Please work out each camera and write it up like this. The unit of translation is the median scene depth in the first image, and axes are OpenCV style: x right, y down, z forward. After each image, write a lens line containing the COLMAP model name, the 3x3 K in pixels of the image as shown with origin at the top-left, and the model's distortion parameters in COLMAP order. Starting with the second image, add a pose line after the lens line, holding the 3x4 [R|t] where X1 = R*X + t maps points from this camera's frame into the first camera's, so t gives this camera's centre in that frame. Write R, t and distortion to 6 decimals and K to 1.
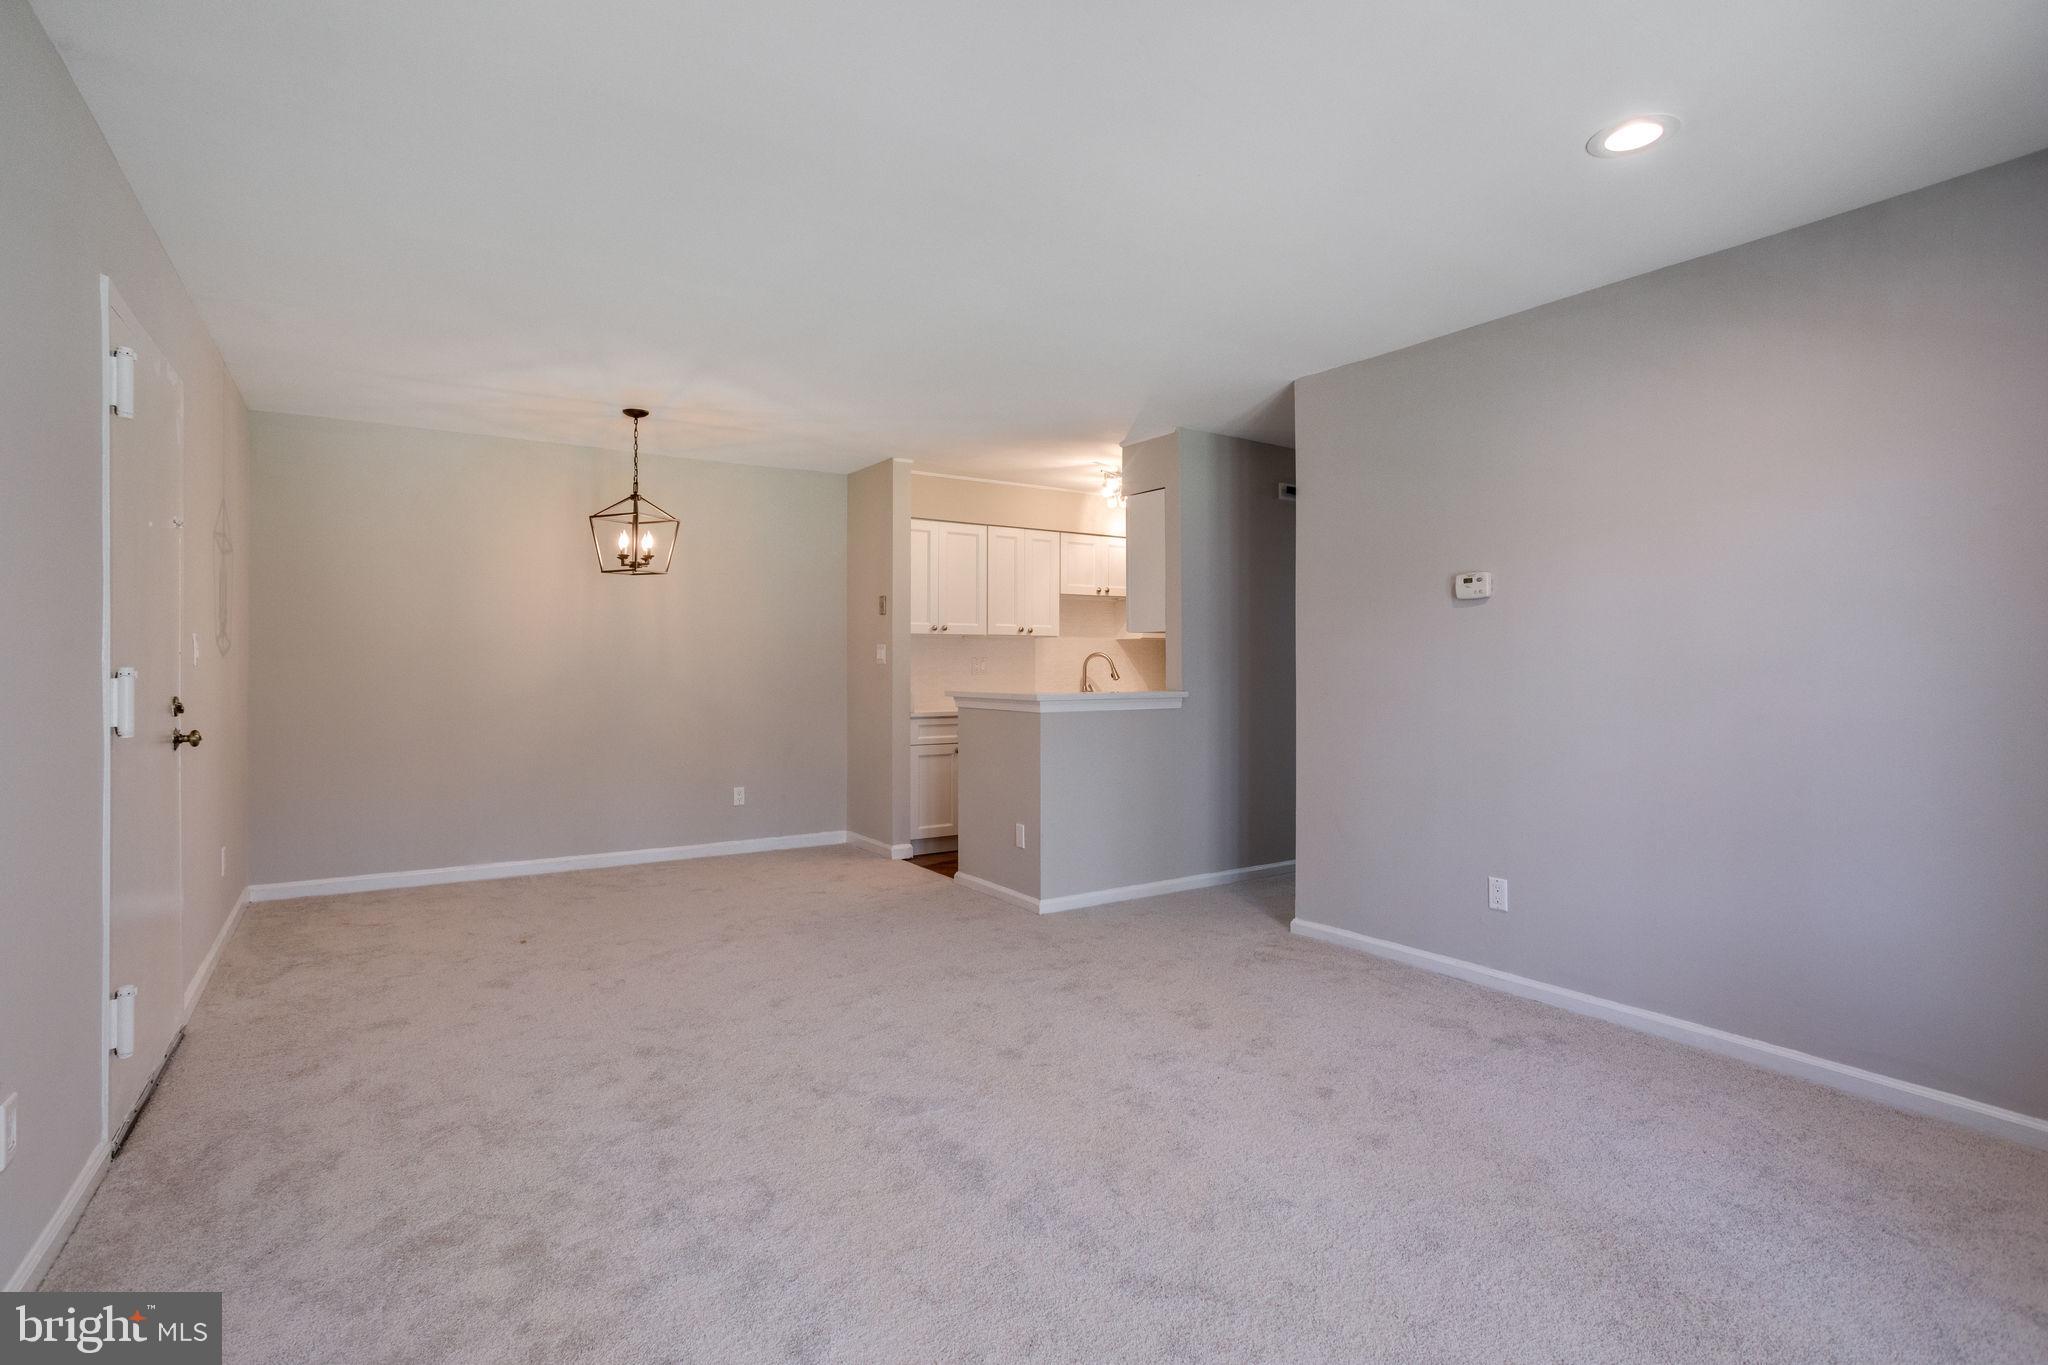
lens RADIAL K [[1003.0, 0, 1010.6], [0, 1003.0, 640.3], [0, 0, 1]] dist [-0.042588, 0.027918]
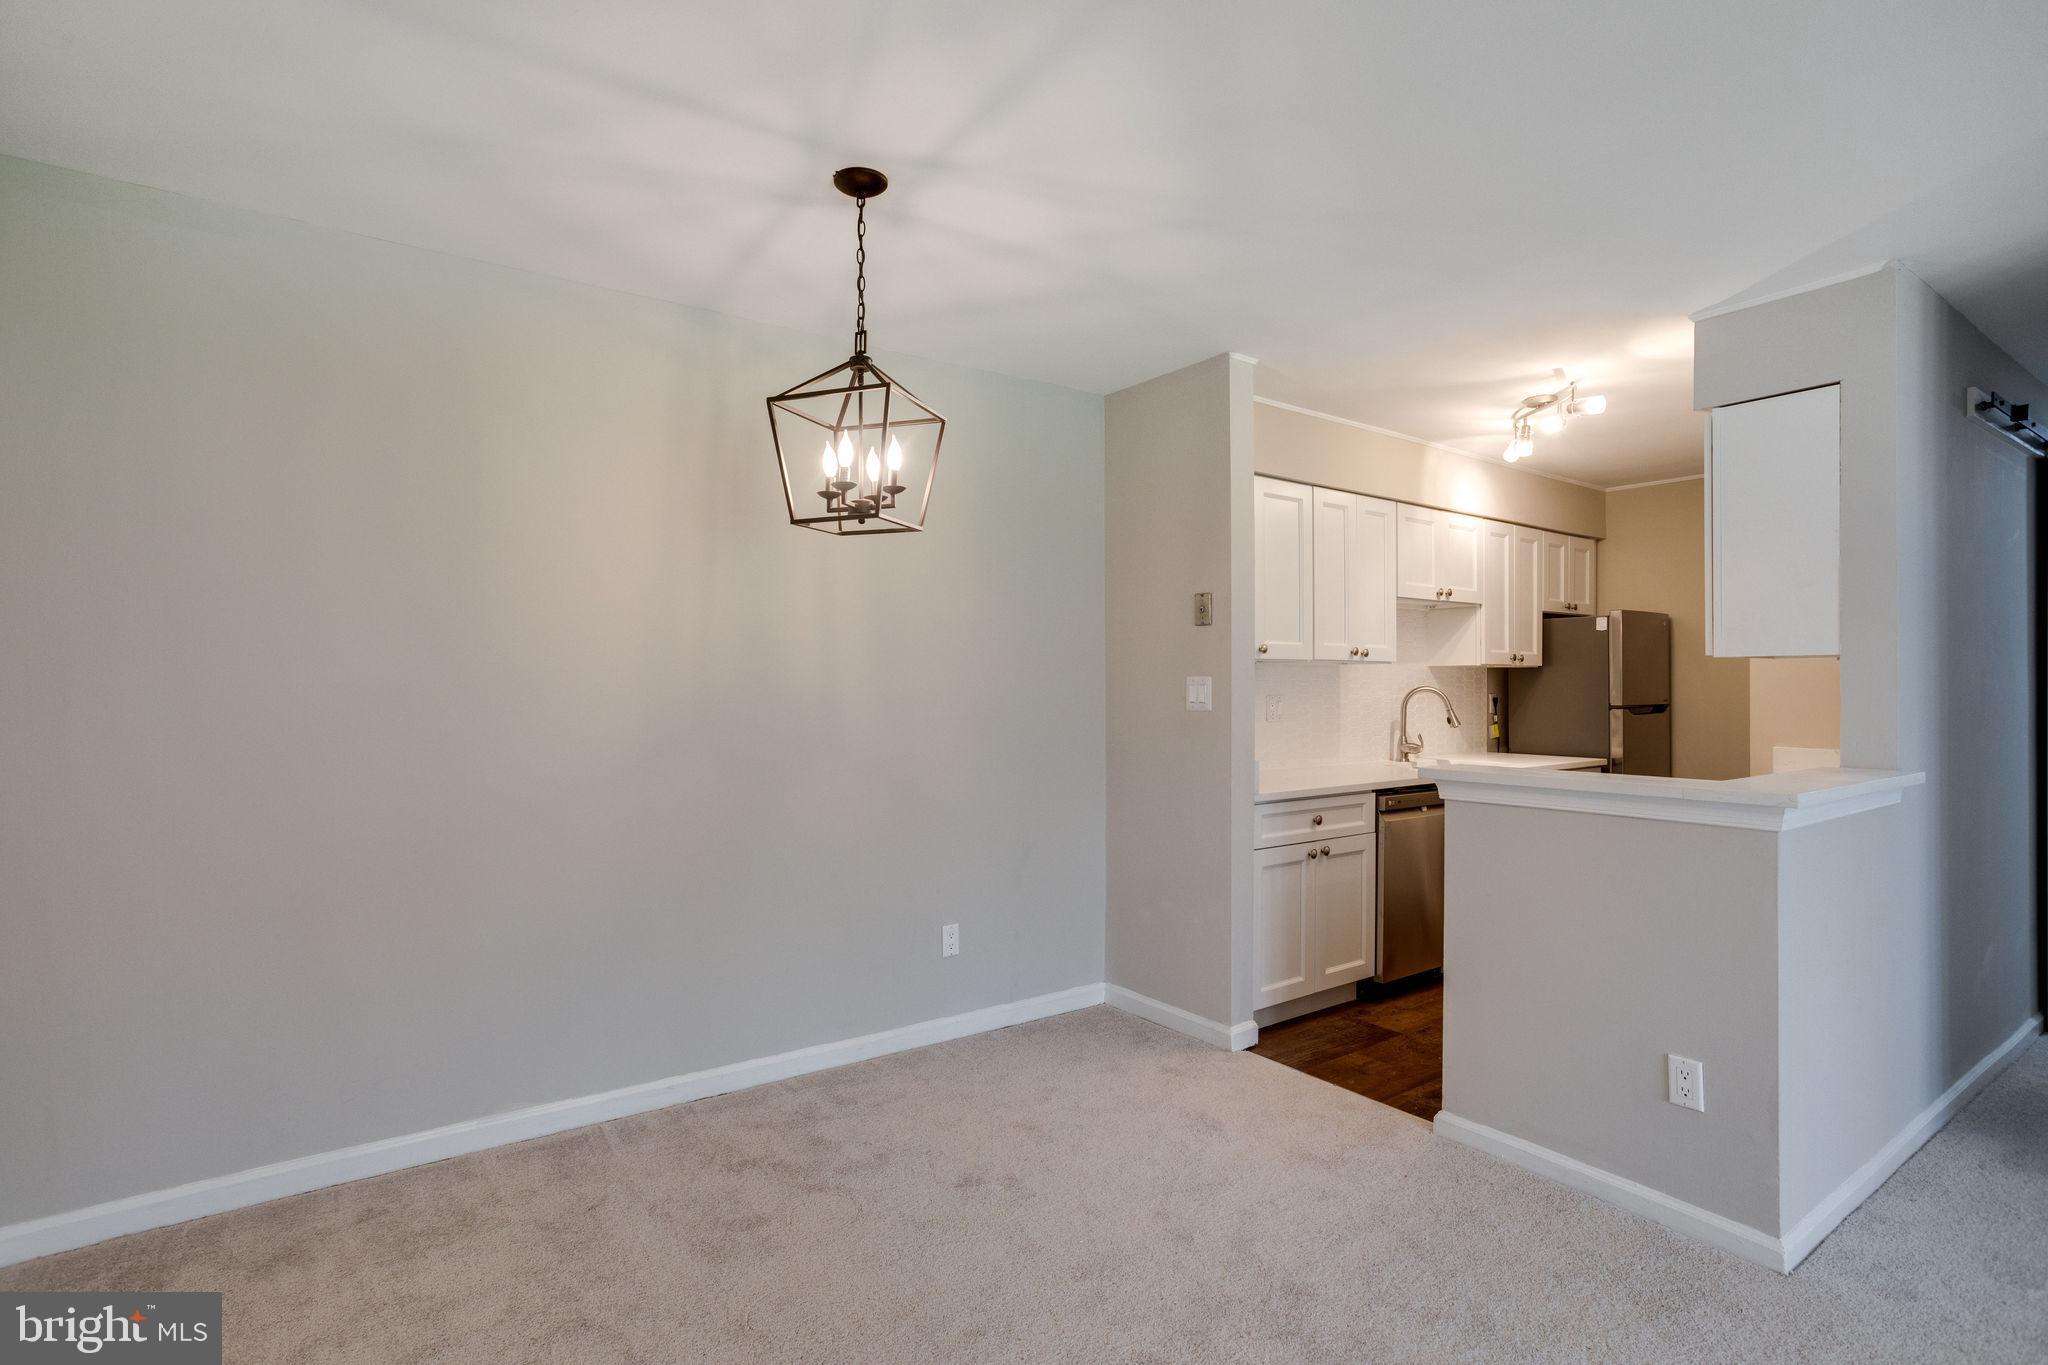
lens RADIAL K [[1003.0, 0, 1016.1], [0, 1003.0, 680.7], [0, 0, 1]] dist [-0.042588, 0.027918]
pose [[0.998846, 0.002007, 0.047984, -0.260071], [-0.002933, 0.999811, 0.019229, -0.004319], [-0.047936, -0.019347, 0.998663, 0.422823]]
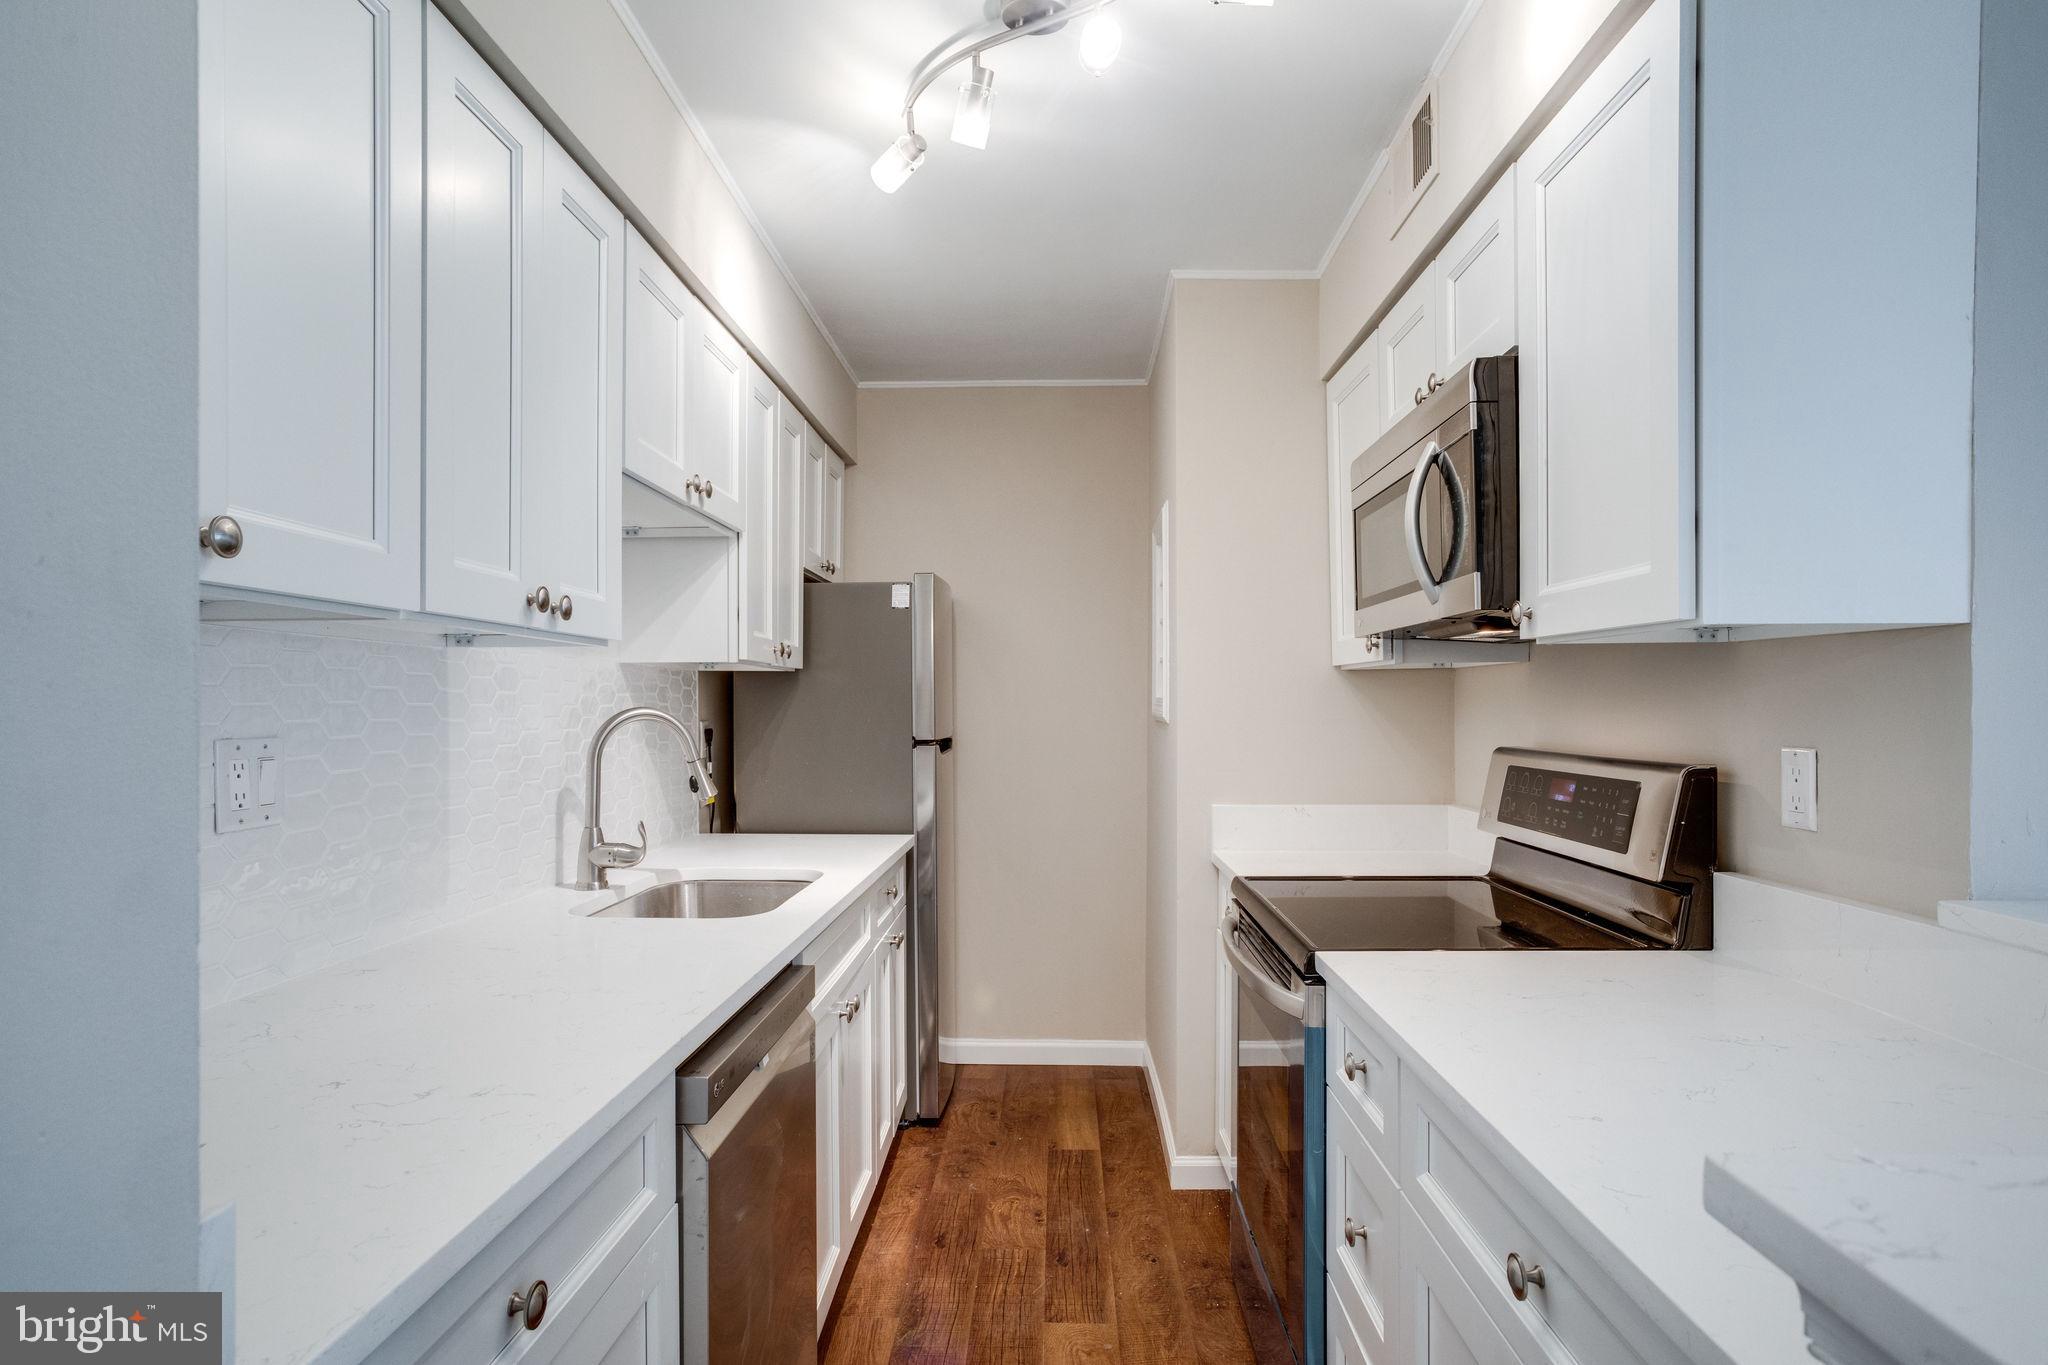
lens RADIAL K [[1117.9, 0, 1027.8], [0, 1117.9, 700.6], [0, 0, 1]] dist [-0.032071, 0.007059]
pose [[0.568989, 0.001604, 0.822343, -0.133437], [-0.014147, 0.999869, 0.007838, 0.007582], [-0.822223, -0.016094, 0.568937, 0.877386]]
